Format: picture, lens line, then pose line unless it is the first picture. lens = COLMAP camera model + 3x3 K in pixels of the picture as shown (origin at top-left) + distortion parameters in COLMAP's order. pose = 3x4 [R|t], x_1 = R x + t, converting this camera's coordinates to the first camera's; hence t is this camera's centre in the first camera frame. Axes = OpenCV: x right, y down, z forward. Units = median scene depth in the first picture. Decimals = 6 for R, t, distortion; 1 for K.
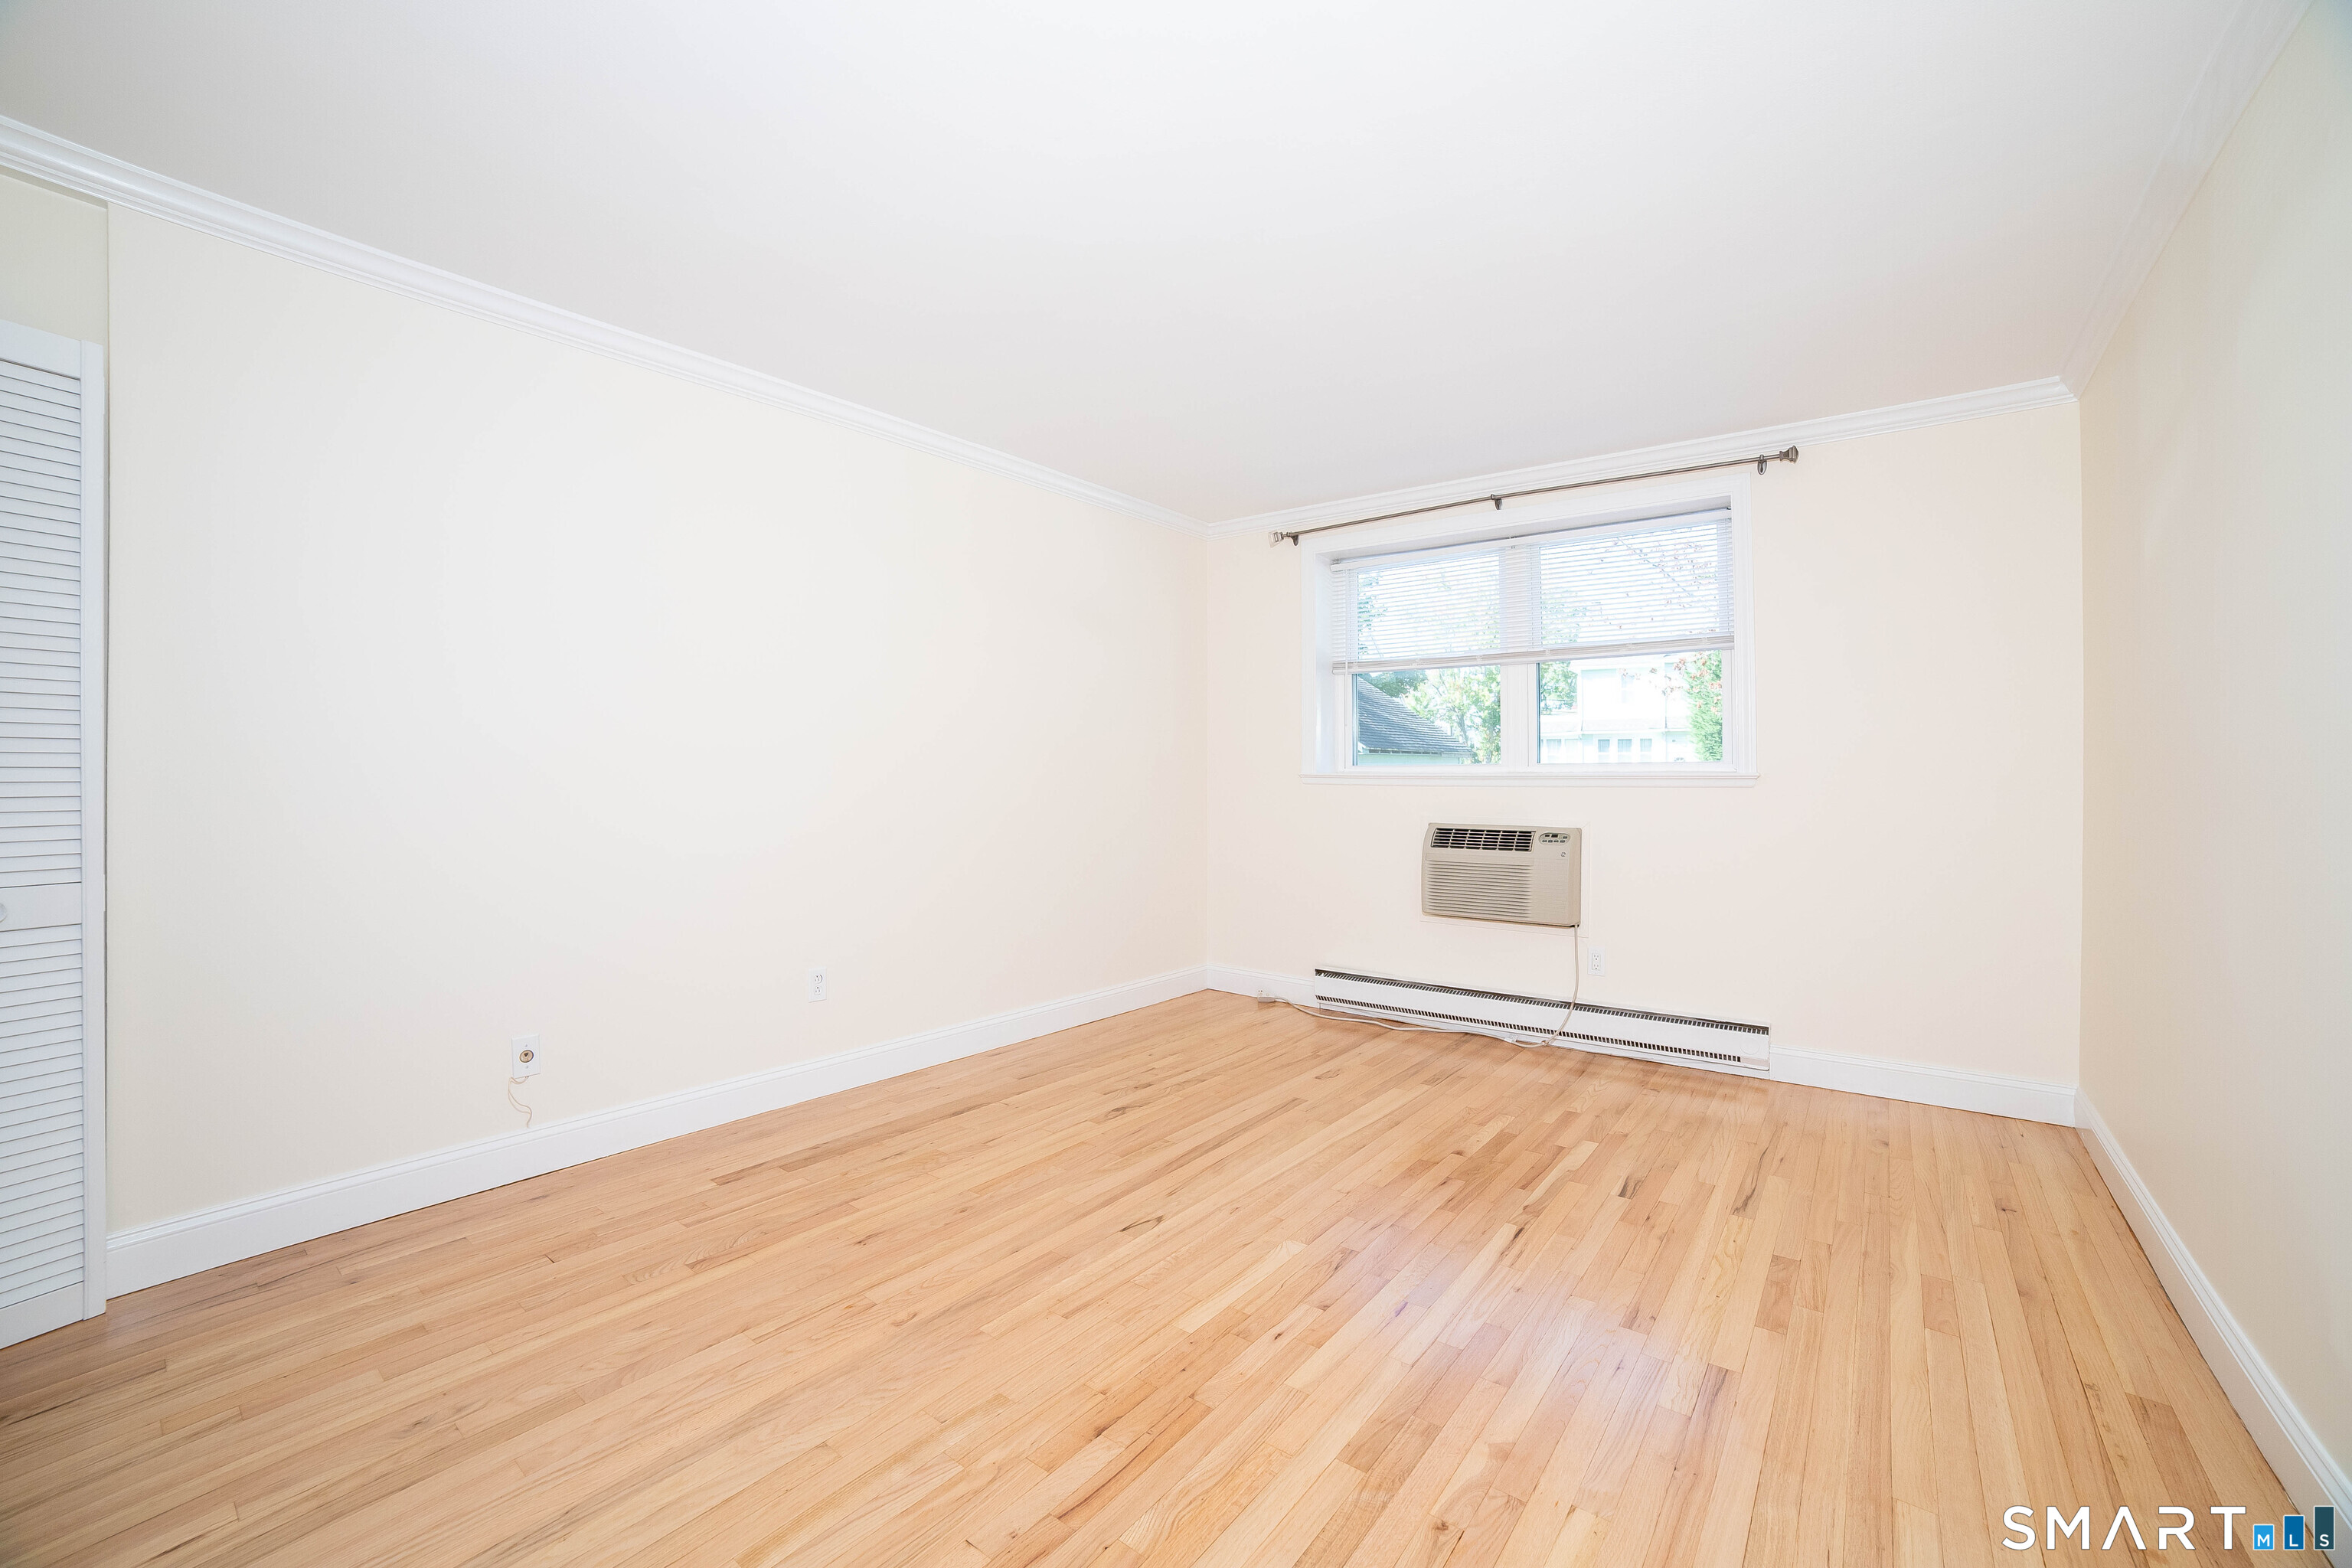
lens RADIAL K [[973.4, 0, 1169.4], [0, 973.4, 757.5], [0, 0, 1]] dist [-0.112438, 0.039833]
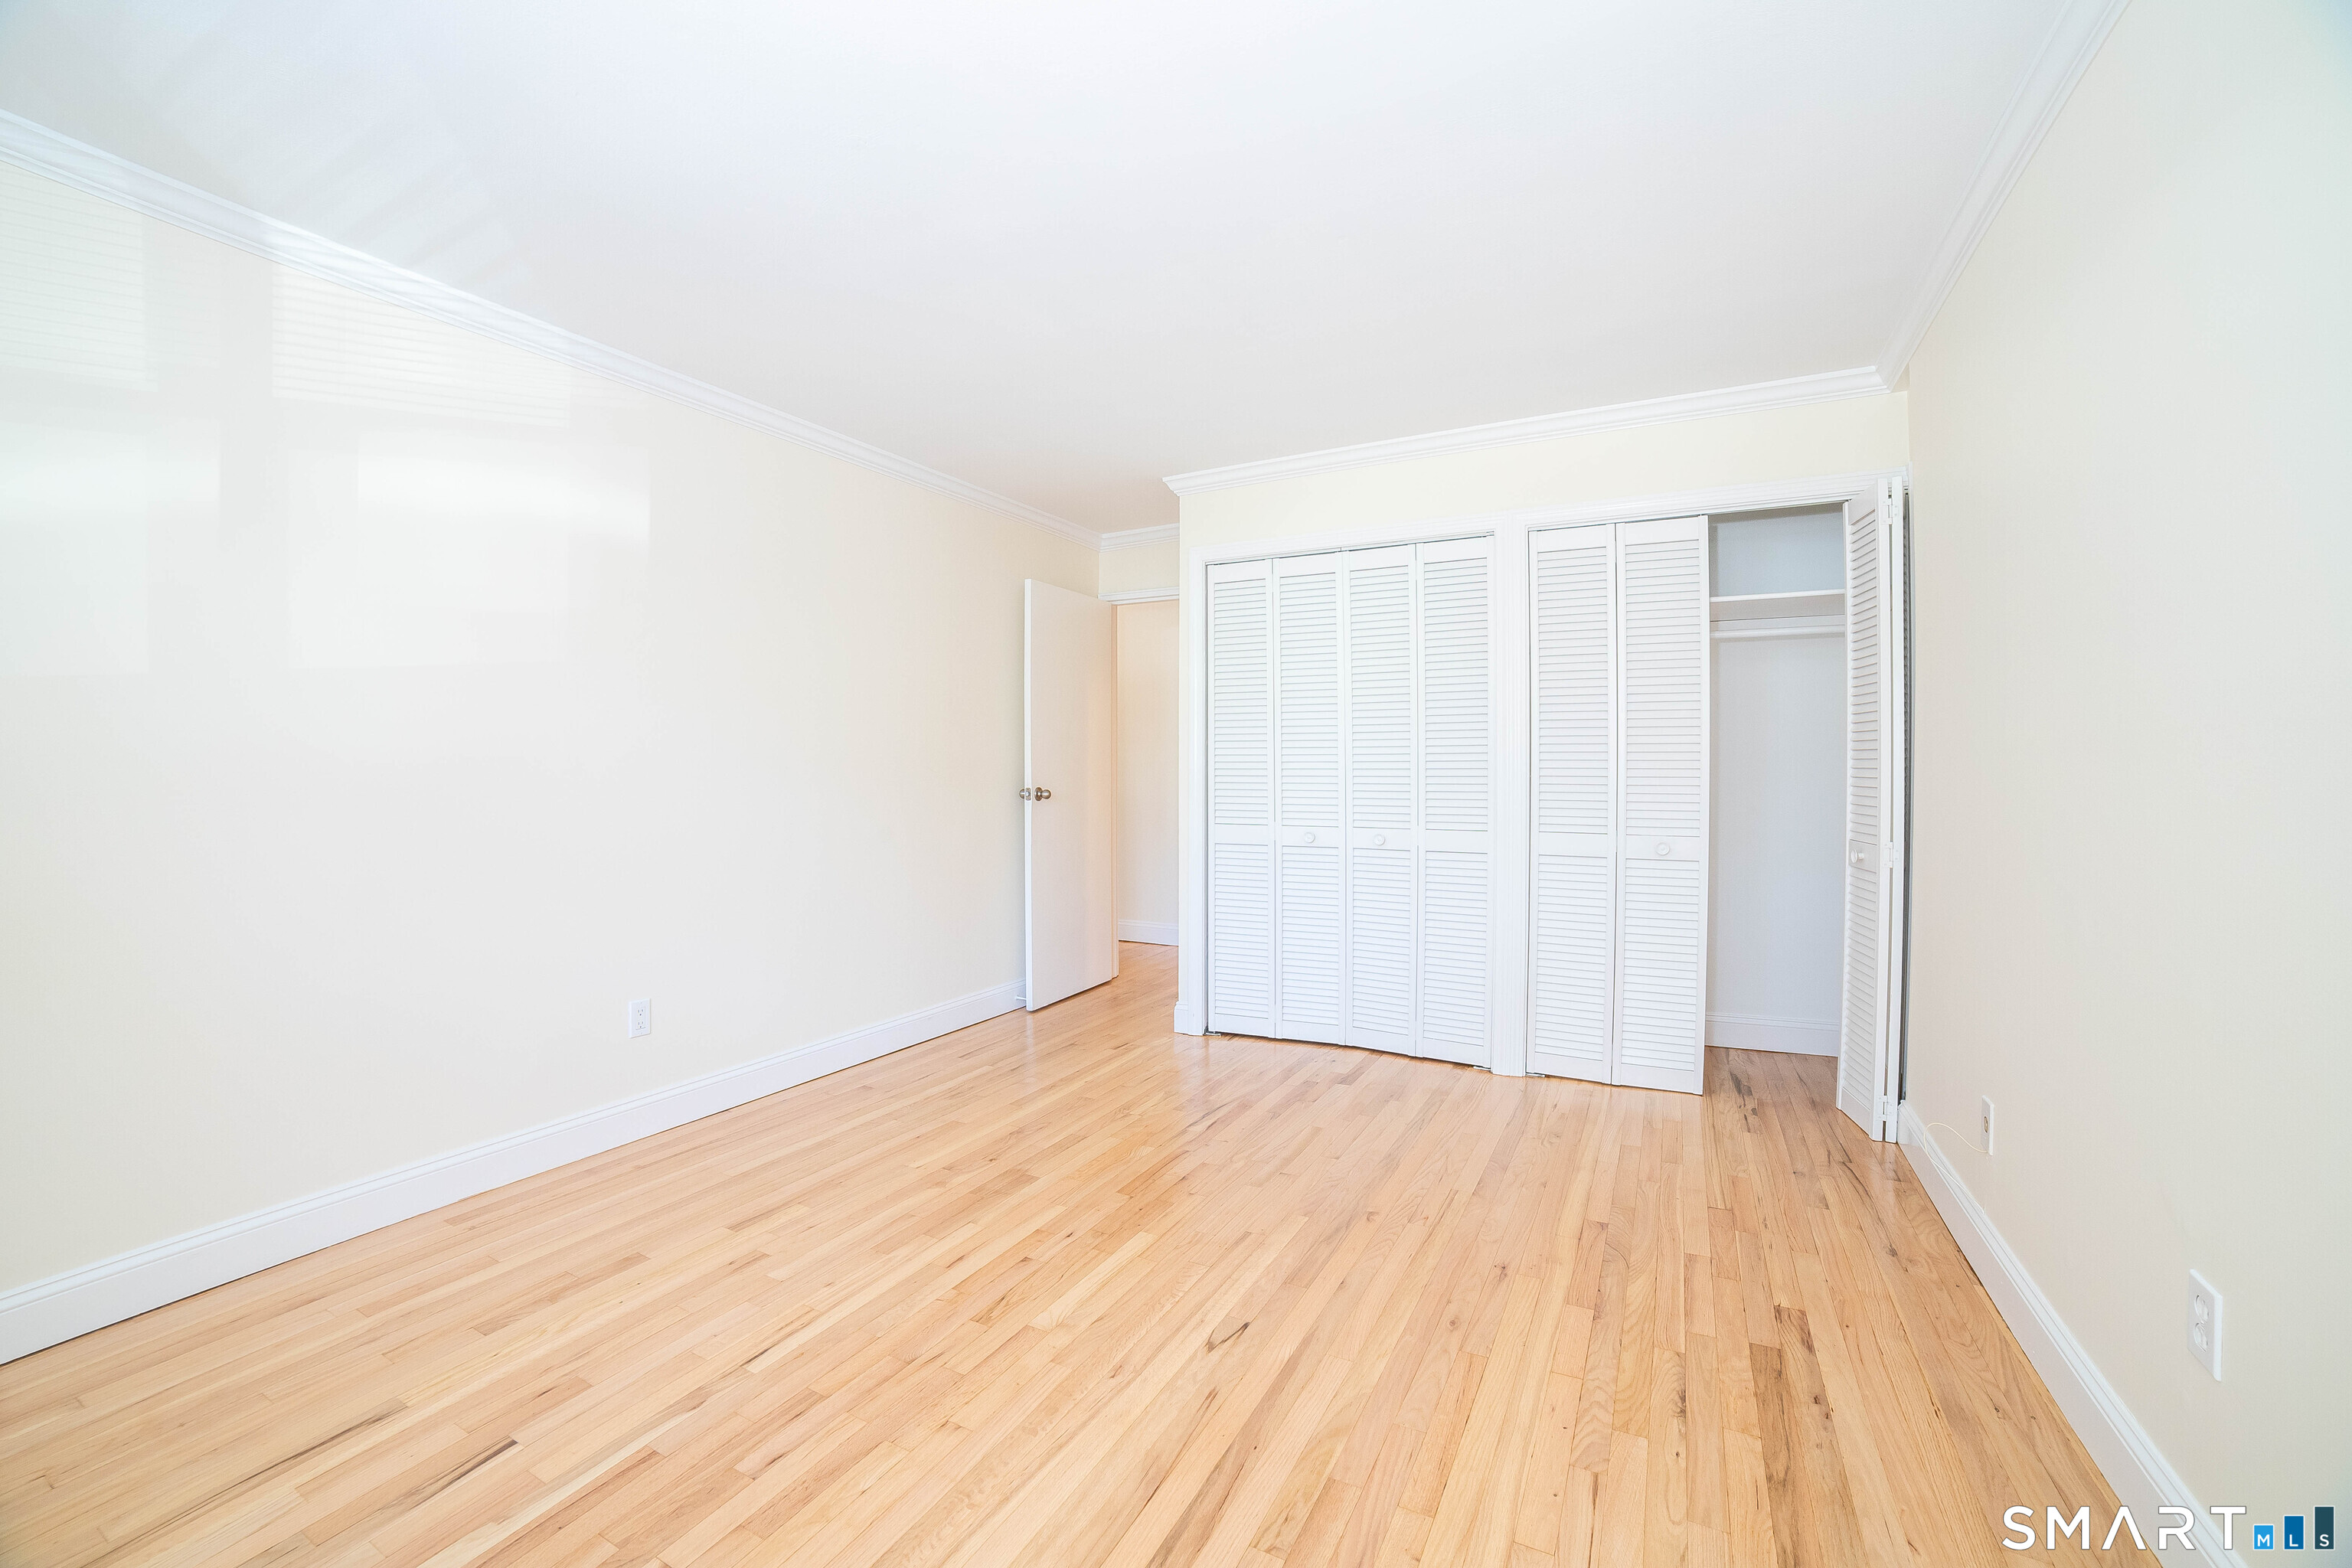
lens RADIAL K [[973.4, 0, 1169.4], [0, 973.4, 757.5], [0, 0, 1]] dist [-0.112438, 0.039833]
pose [[-0.986146, -0.002106, -0.165869, 0.177901], [0.001649, 0.999746, -0.022495, 0.021153], [0.165874, -0.022457, -0.985891, 2.067054]]
